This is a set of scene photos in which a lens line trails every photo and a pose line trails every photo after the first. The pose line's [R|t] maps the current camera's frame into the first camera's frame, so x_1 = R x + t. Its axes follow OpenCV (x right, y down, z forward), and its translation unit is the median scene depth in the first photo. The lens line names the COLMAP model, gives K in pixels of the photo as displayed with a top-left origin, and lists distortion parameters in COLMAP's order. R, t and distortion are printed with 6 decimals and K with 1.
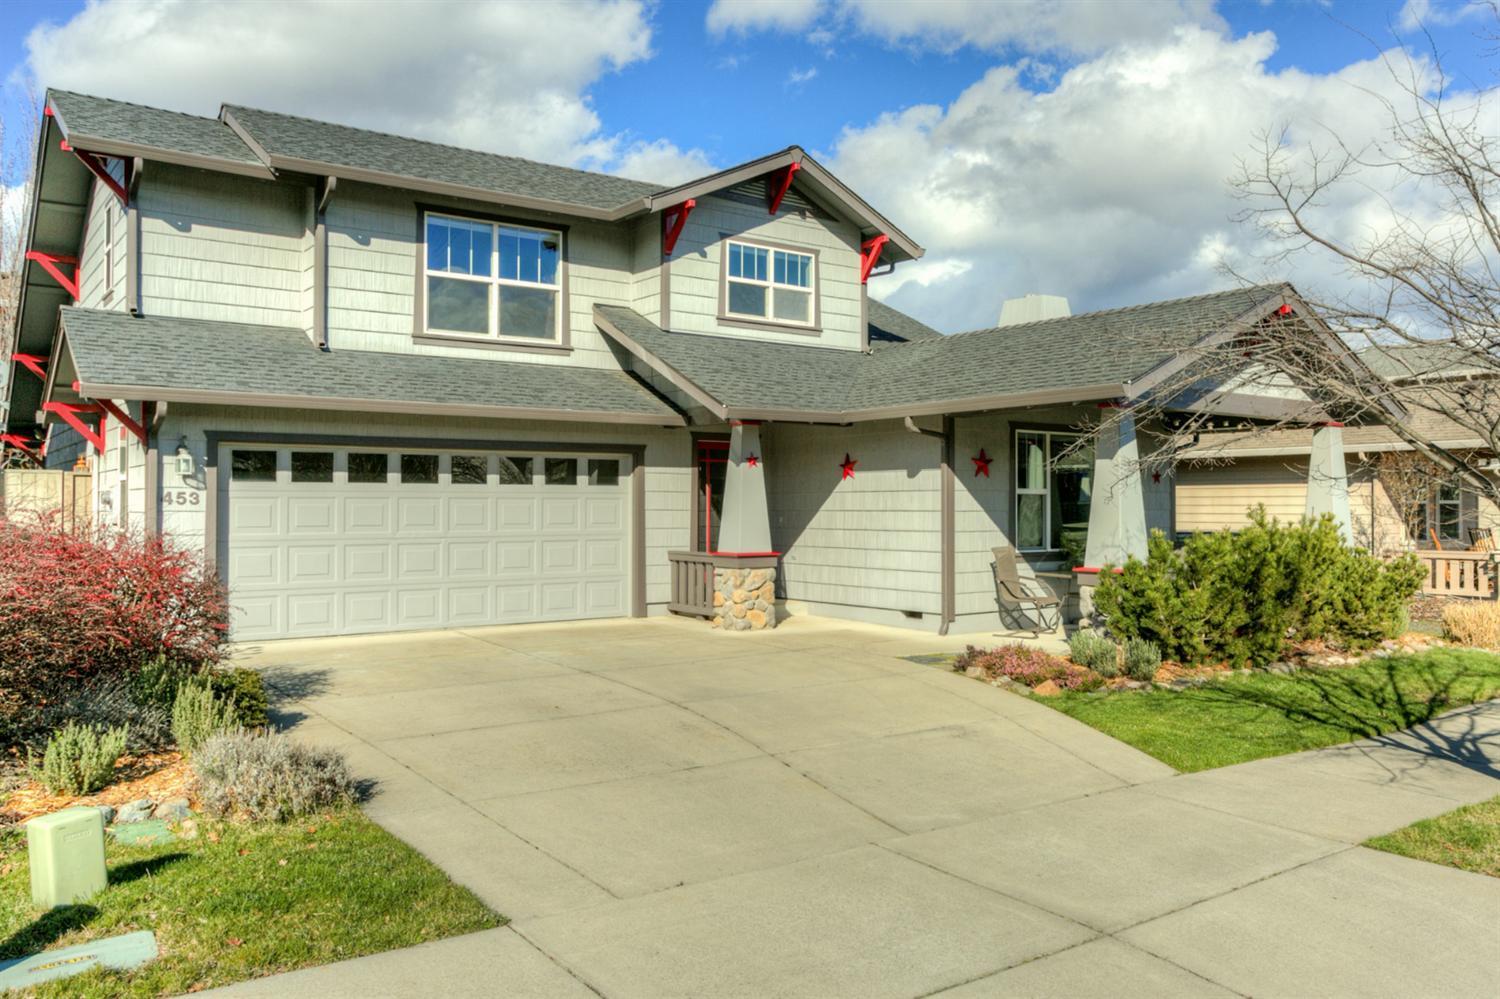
lens RADIAL K [[1168.4, 0, 840.2], [0, 1168.4, 498.1], [0, 0, 1]] dist [-0.008925, 0.003678]
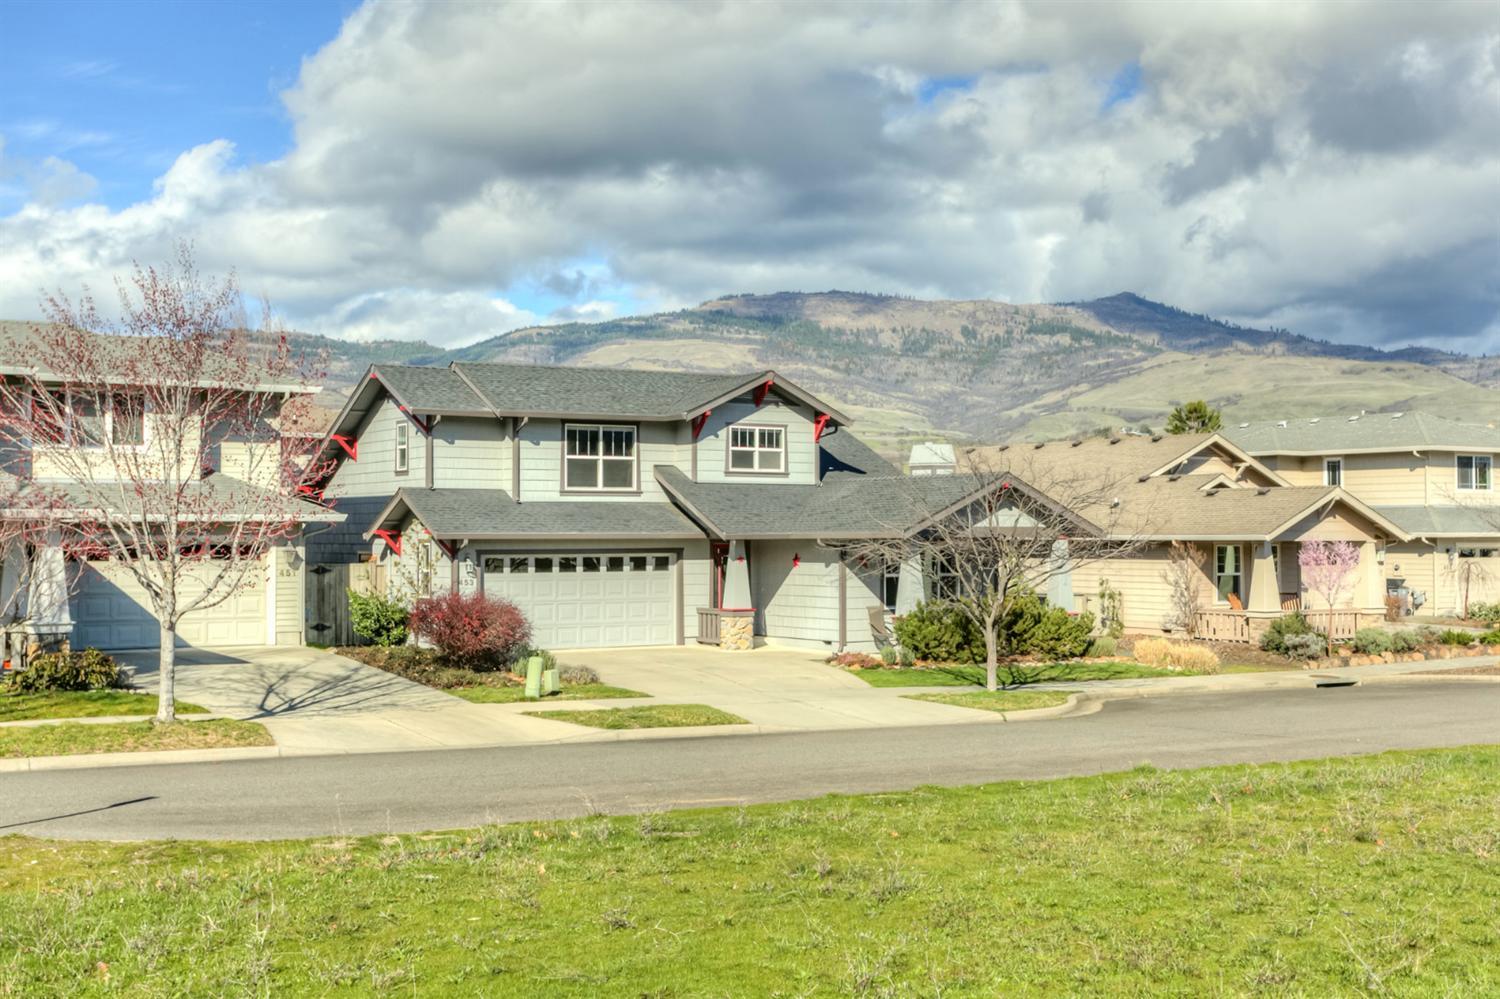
lens RADIAL K [[1825.6, 0, 750.0], [0, 1825.6, 499.5], [0, 0, 1]] dist [-0.007242, -0.003236]
pose [[0.992186, -0.004916, -0.124671, 0.287119], [0.003138, 0.999891, -0.014453, -0.080774], [0.124729, 0.013949, 0.992093, -1.787490]]
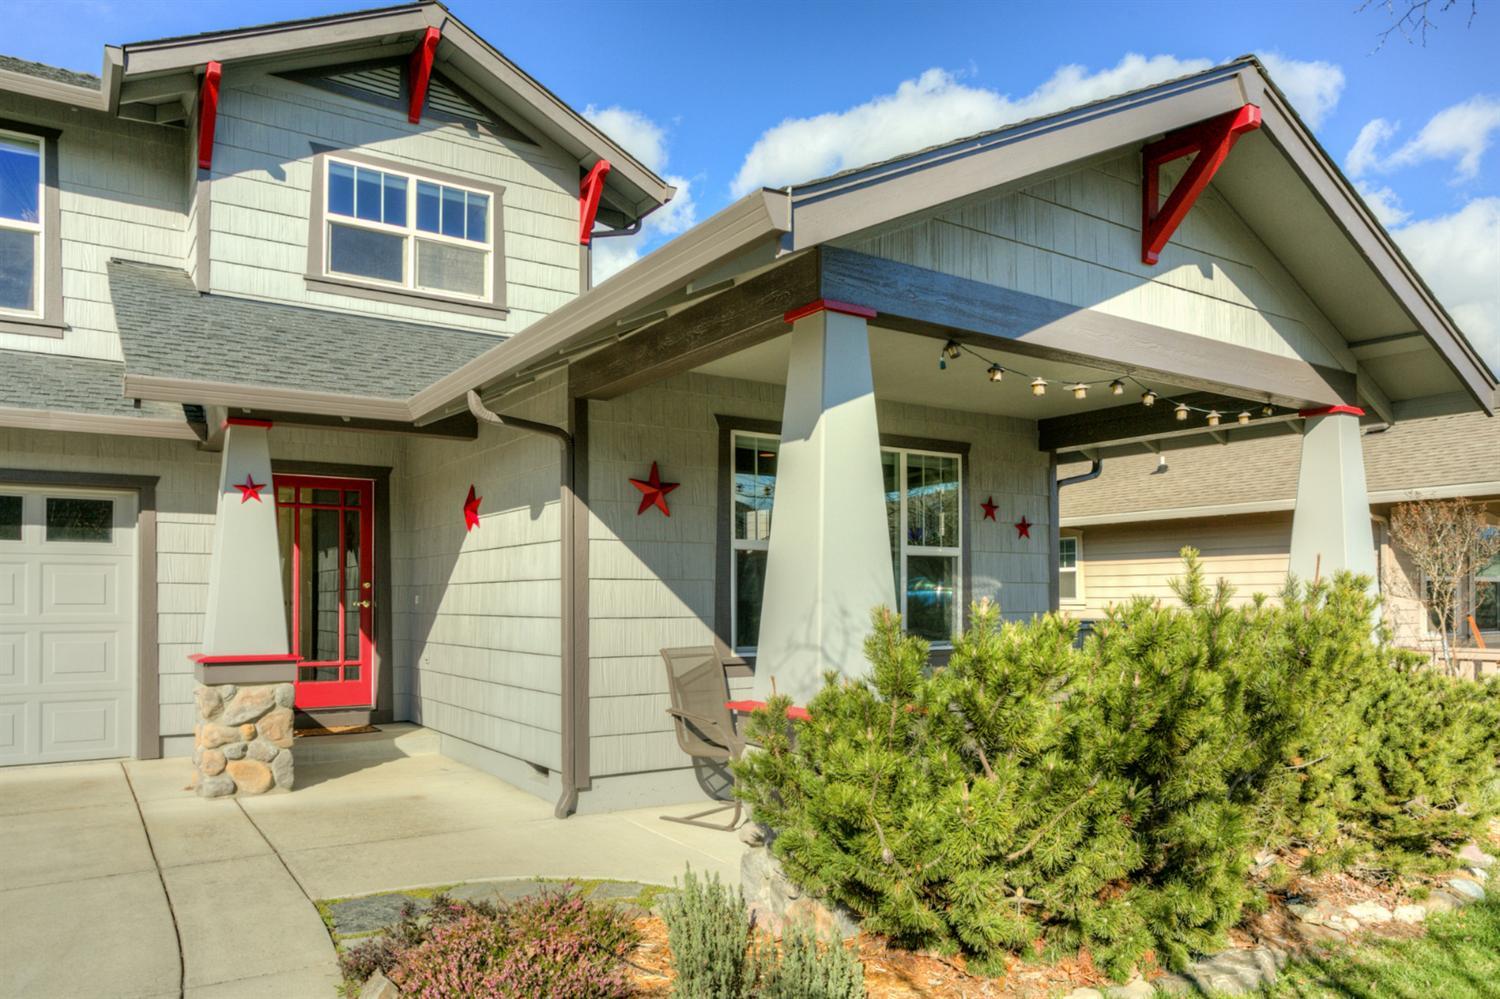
lens RADIAL K [[1031.7, 0, 746.2], [0, 1031.7, 595.9], [0, 0, 1]] dist [-0.004301, 0.001254]
pose [[0.995973, -0.001107, -0.089651, 0.193097], [0.001250, 0.999998, 0.001539, 0.017141], [0.089649, -0.001645, 0.995972, 0.505660]]
